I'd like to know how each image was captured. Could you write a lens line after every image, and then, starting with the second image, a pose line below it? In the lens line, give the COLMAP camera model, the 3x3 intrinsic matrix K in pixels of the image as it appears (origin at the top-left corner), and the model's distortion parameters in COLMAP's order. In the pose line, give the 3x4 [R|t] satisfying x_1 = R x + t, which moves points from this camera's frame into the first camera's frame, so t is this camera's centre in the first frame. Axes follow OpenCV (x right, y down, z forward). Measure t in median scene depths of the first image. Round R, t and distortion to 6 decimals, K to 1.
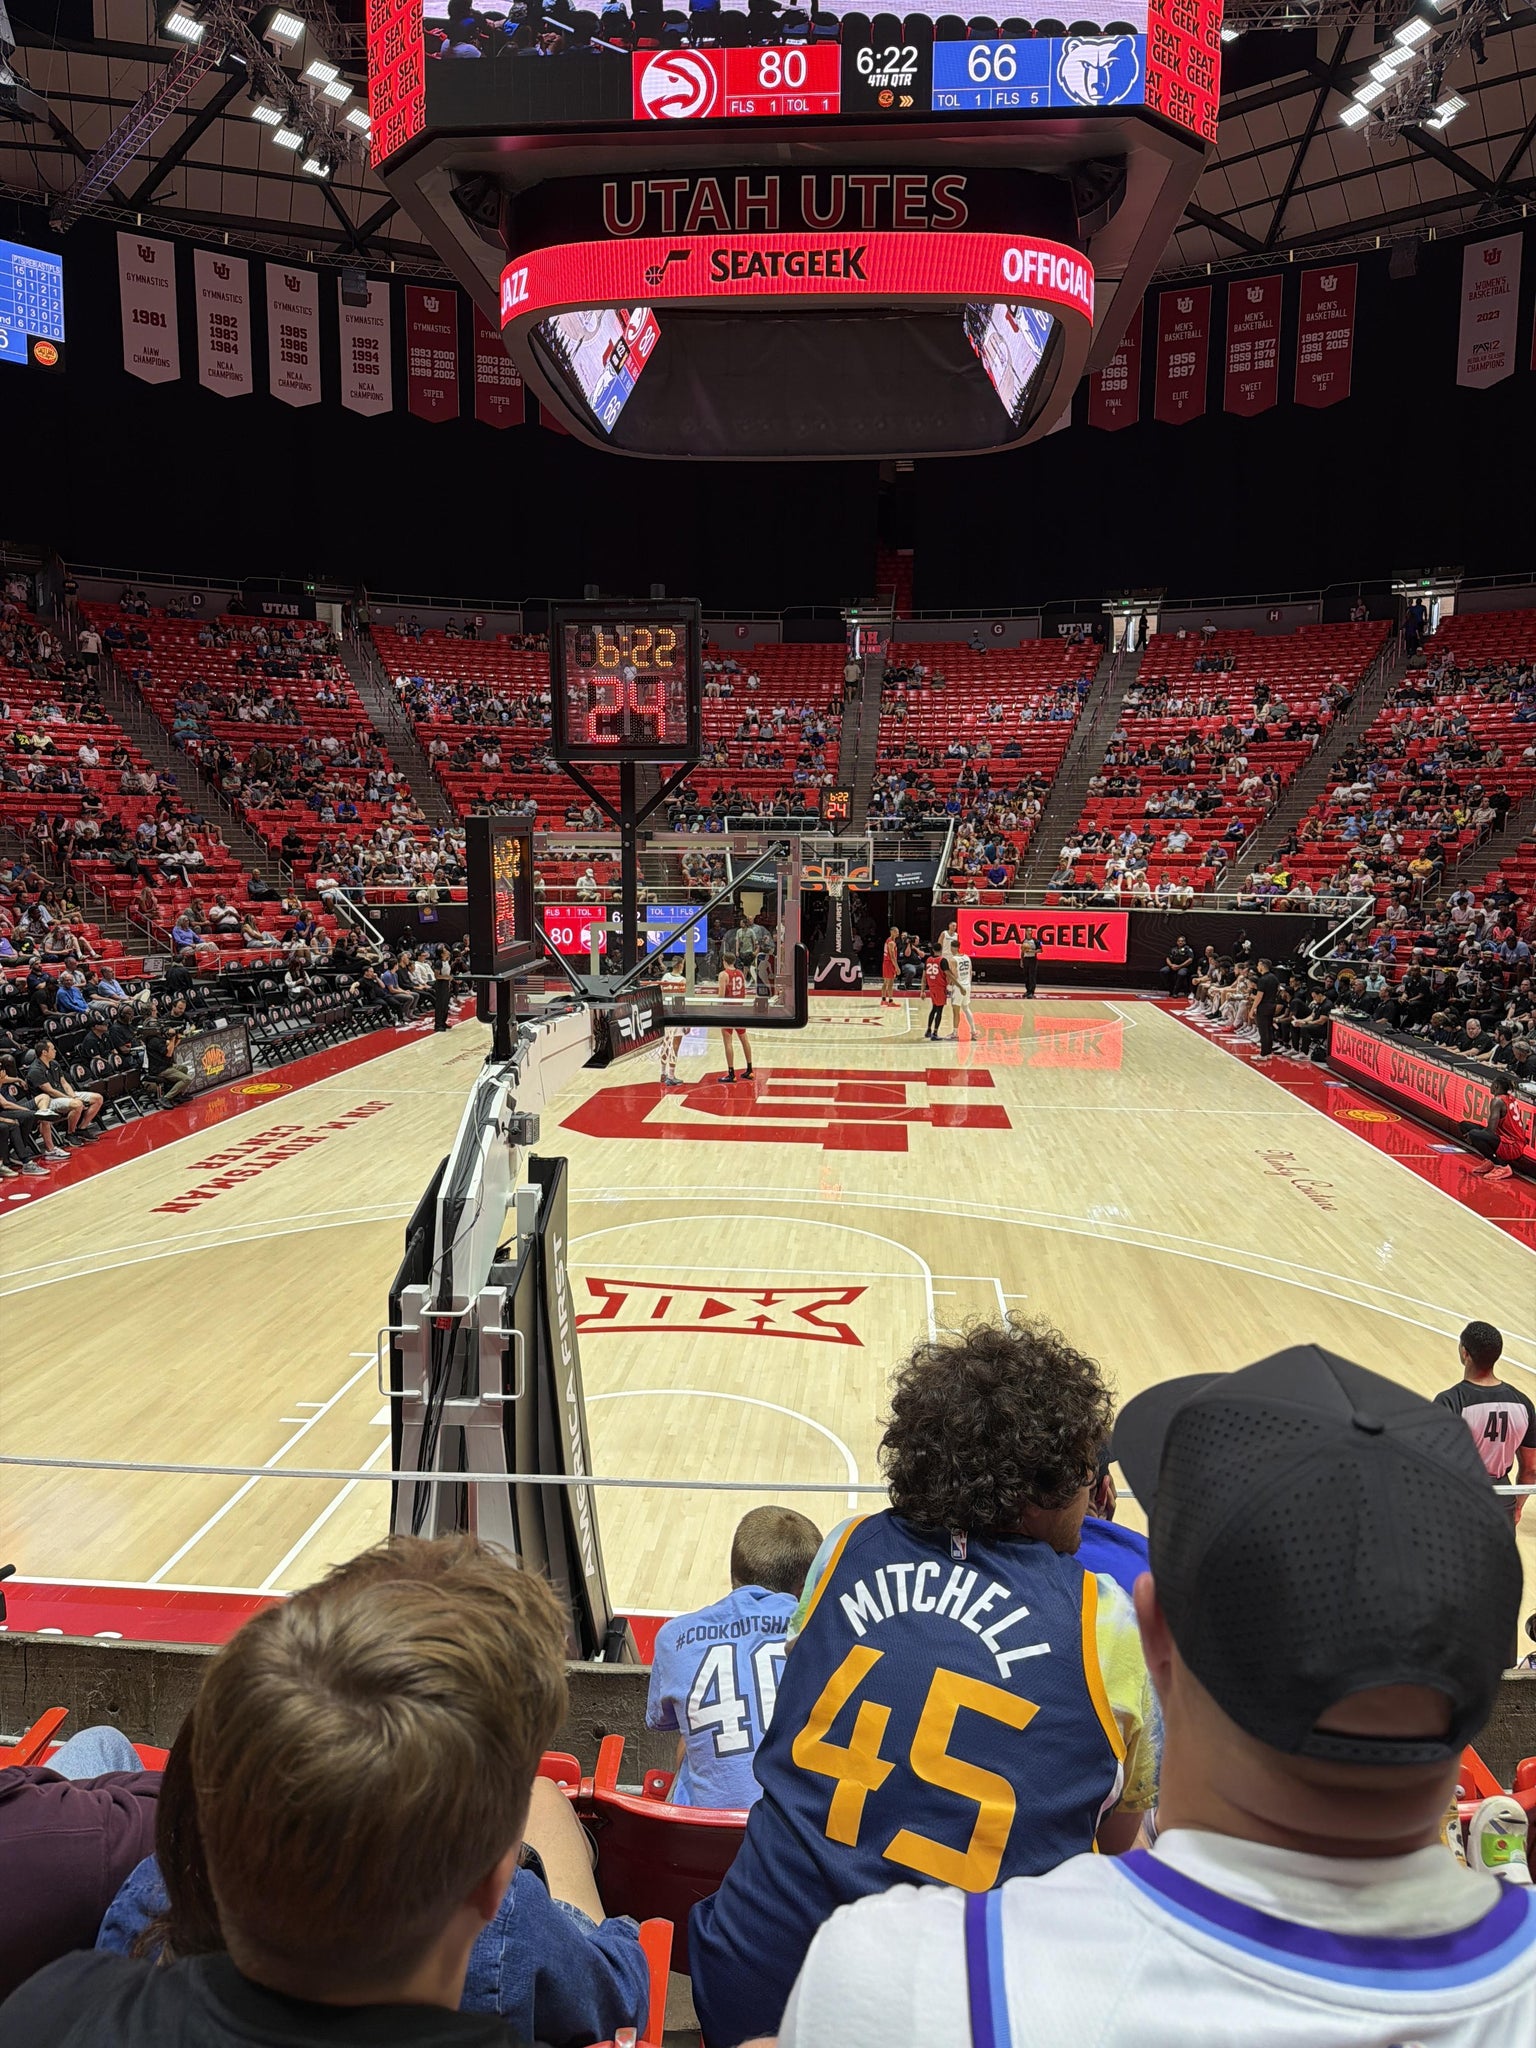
lens RADIAL K [[1431.4, 0, 776.5], [0, 1431.4, 1011.1], [0, 0, 1]] dist [0.085748, -0.082728]
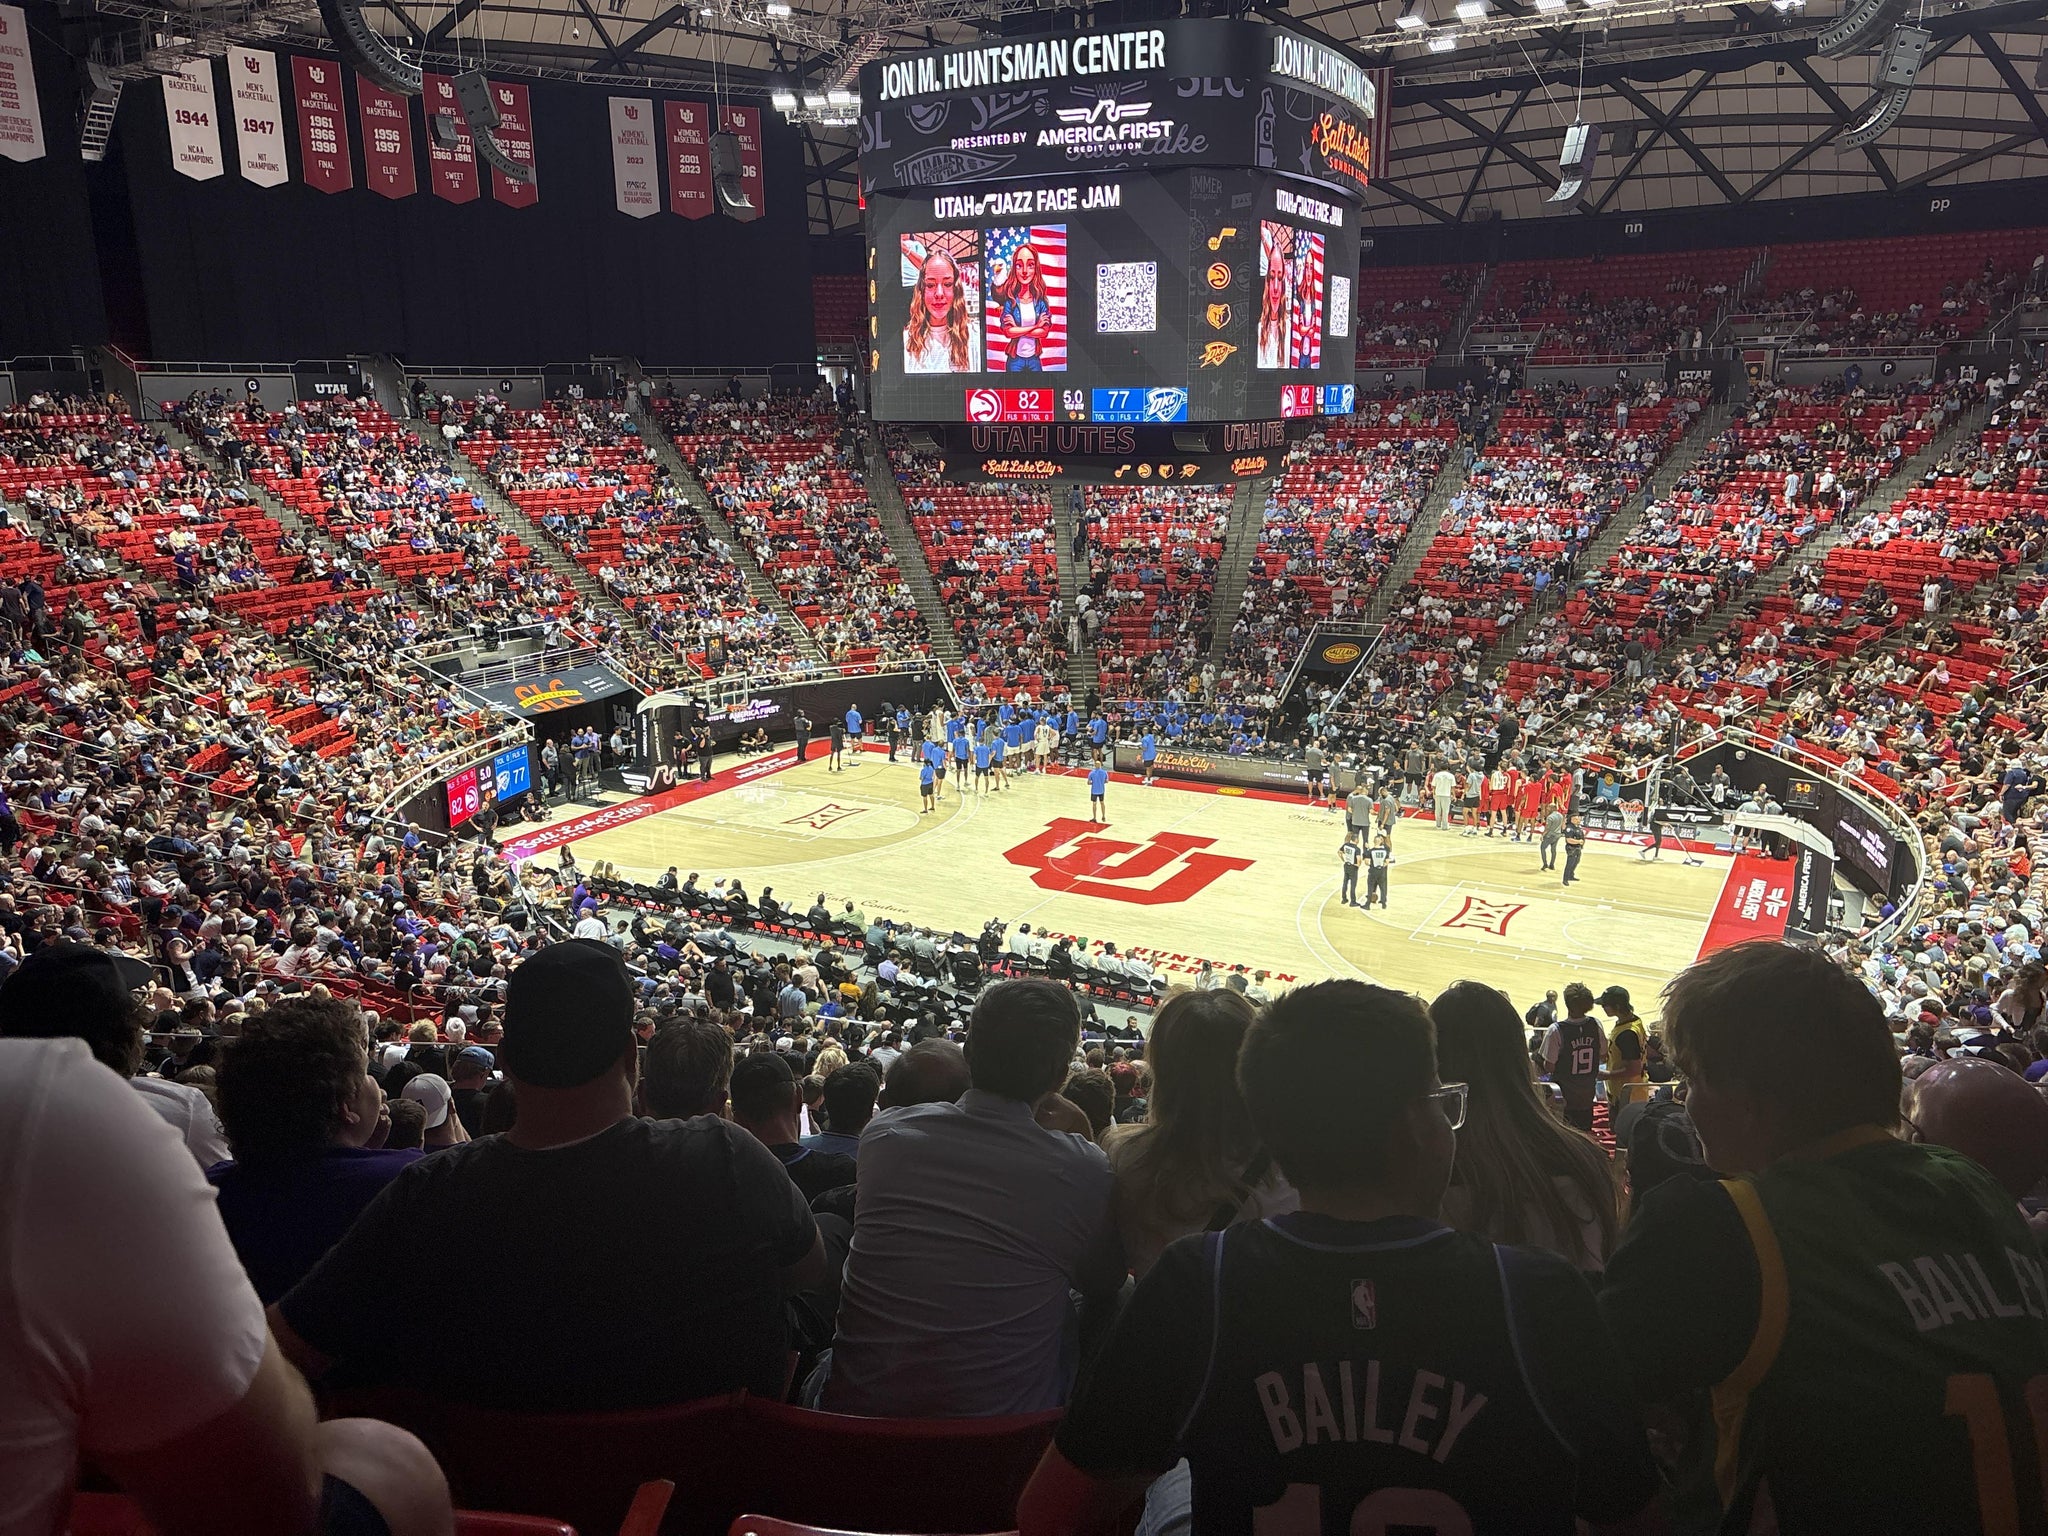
lens RADIAL K [[1540.4, 0, 1017.5], [0, 1540.4, 780.9], [0, 0, 1]] dist [0.068106, -0.071279]
pose [[0.414675, -0.234403, 0.879261, -1.714433], [0.124067, 0.971794, 0.200560, -0.435250], [-0.901472, 0.025920, 0.432060, 0.284449]]
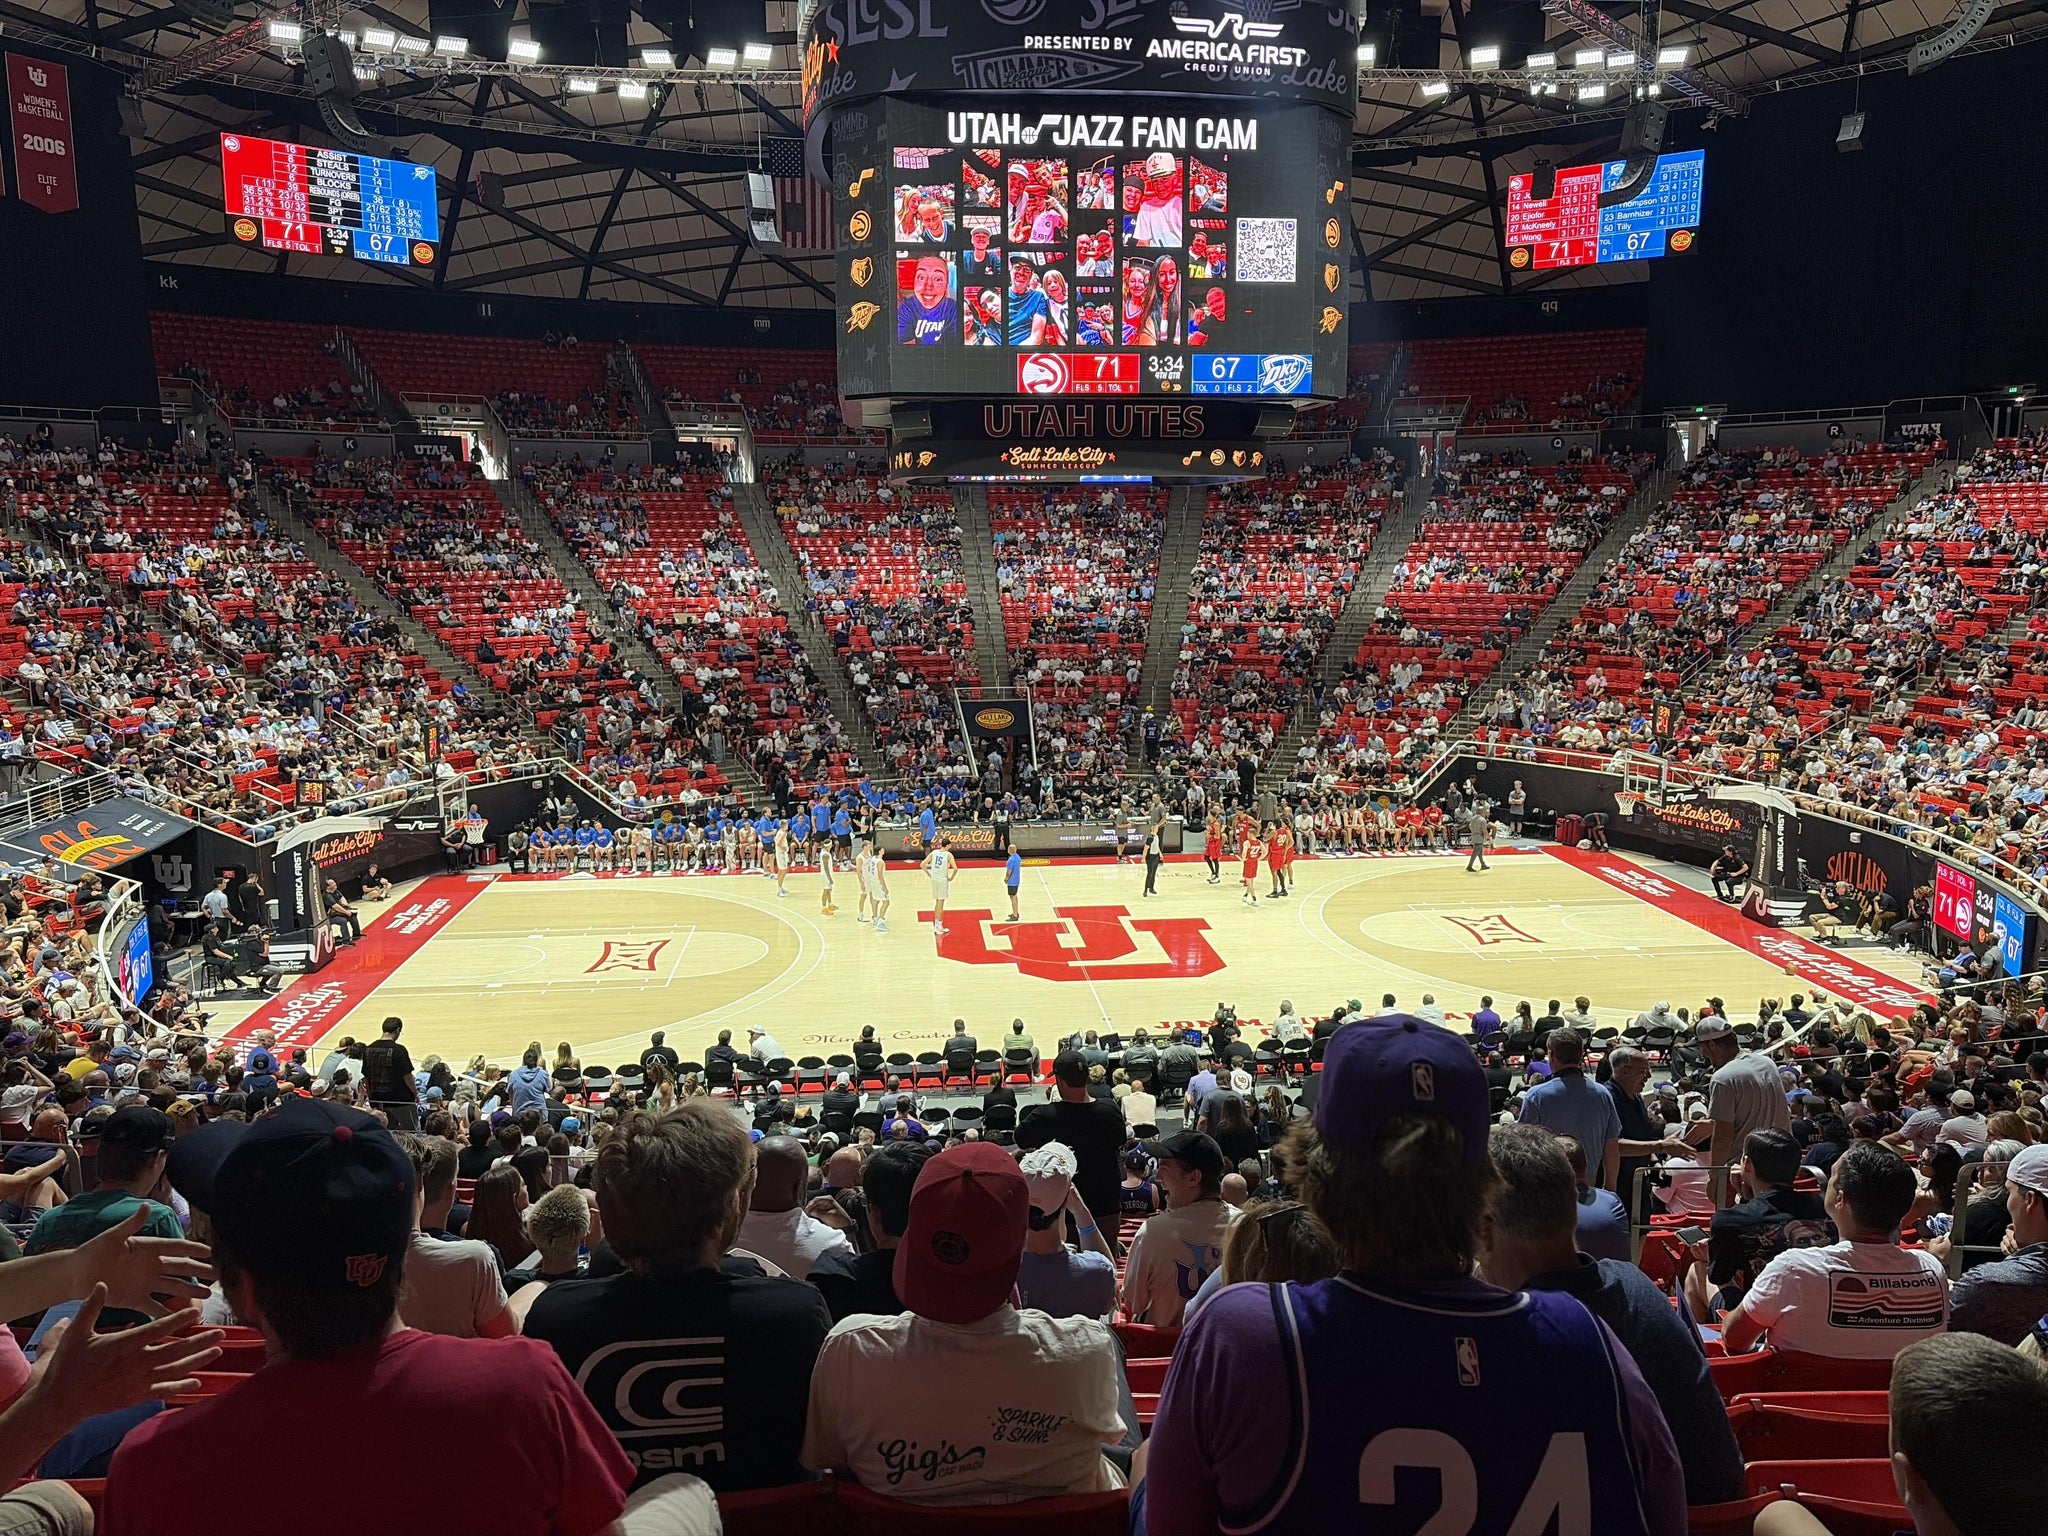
lens RADIAL K [[1543.5, 0, 1025.1], [0, 1543.5, 754.2], [0, 0, 1]] dist [0.081192, -0.095327]
pose [[-0.179528, -0.149001, 0.972403, -1.518432], [0.123704, 0.977198, 0.172574, -0.410937], [-0.975944, 0.151272, -0.157002, 1.280449]]
